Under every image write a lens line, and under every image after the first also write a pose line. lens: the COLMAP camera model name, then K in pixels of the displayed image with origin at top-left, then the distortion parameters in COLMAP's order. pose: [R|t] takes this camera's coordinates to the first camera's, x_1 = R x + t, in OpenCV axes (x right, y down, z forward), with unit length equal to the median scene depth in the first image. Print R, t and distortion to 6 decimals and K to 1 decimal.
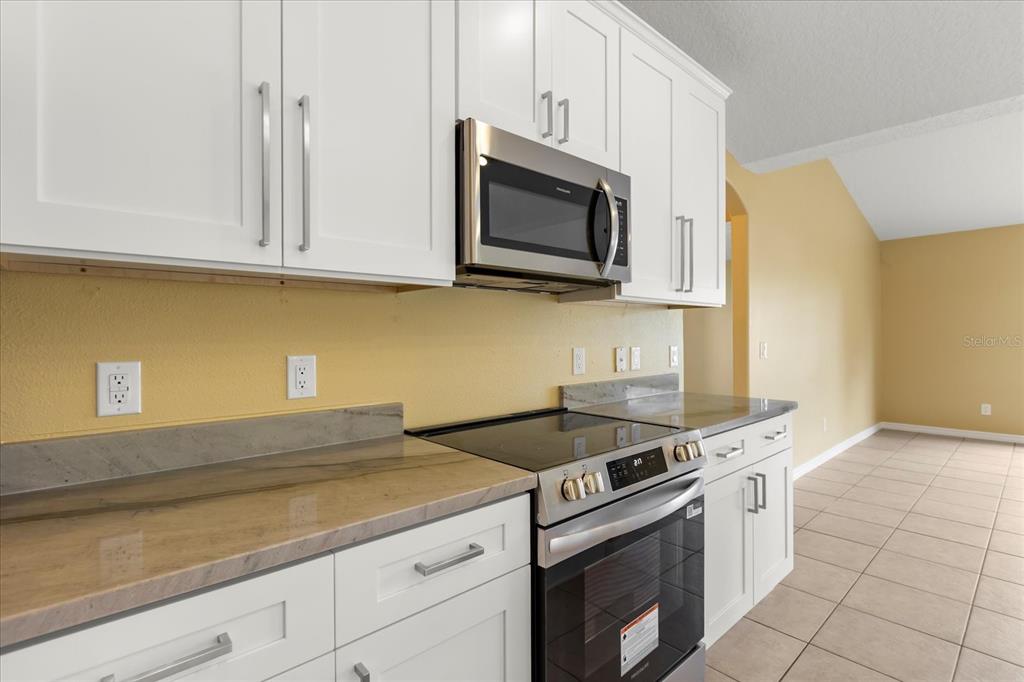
lens RADIAL K [[467.7, 0, 512.0], [0, 467.7, 341.0], [0, 0, 1]] dist [-0.002155, -0.000201]
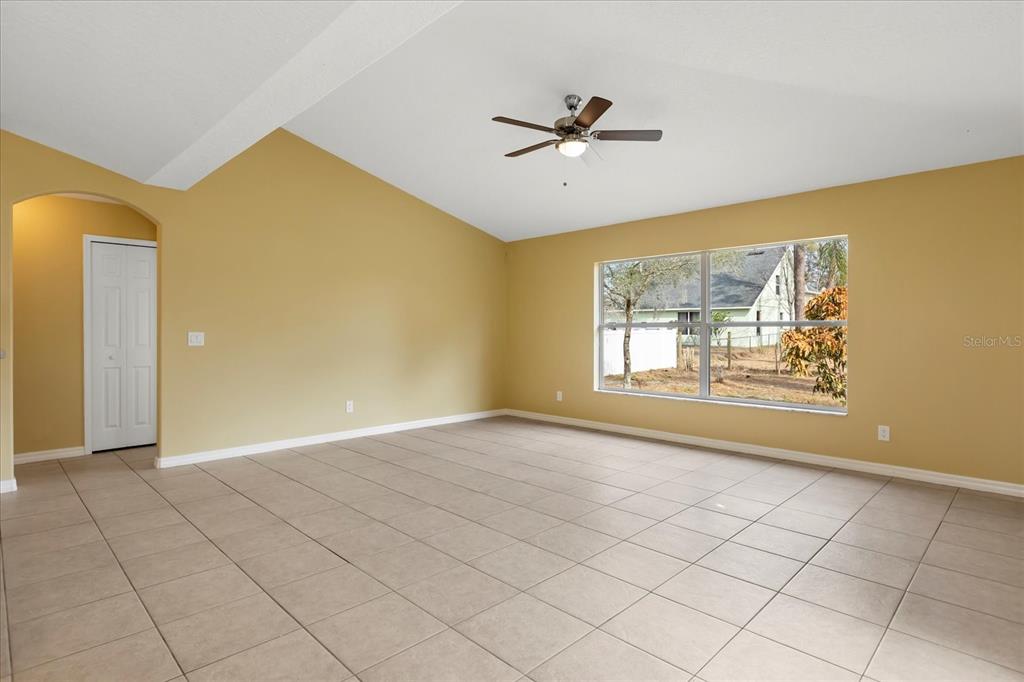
lens RADIAL K [[535.3, 0, 511.0], [0, 535.3, 335.3], [0, 0, 1]] dist [-0.000536, -0.000132]
pose [[0.997022, 0.011517, 0.076247, 3.249357], [-0.011734, 0.999928, 0.002392, 0.003656], [-0.076214, -0.003280, 0.997086, -1.044957]]
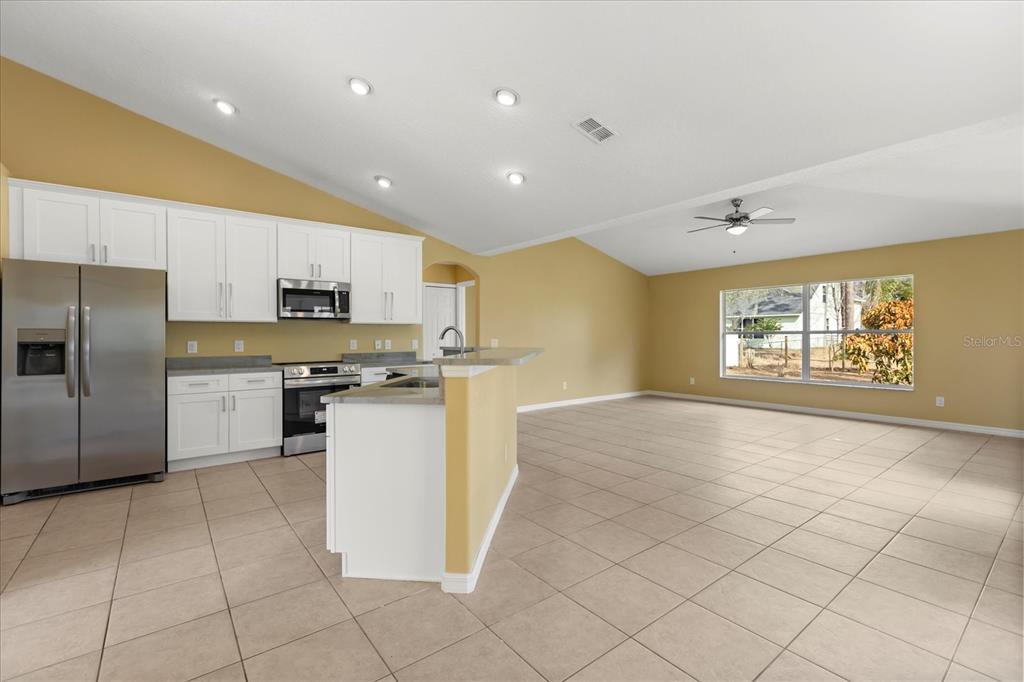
lens RADIAL K [[449.5, 0, 518.1], [0, 449.5, 344.6], [0, 0, 1]] dist [0.003082, 0.000120]
pose [[0.998683, 0.006308, -0.050912, 1.956631], [-0.005613, 0.999889, 0.013780, 0.001292], [0.050993, -0.013476, 0.998608, -2.467740]]
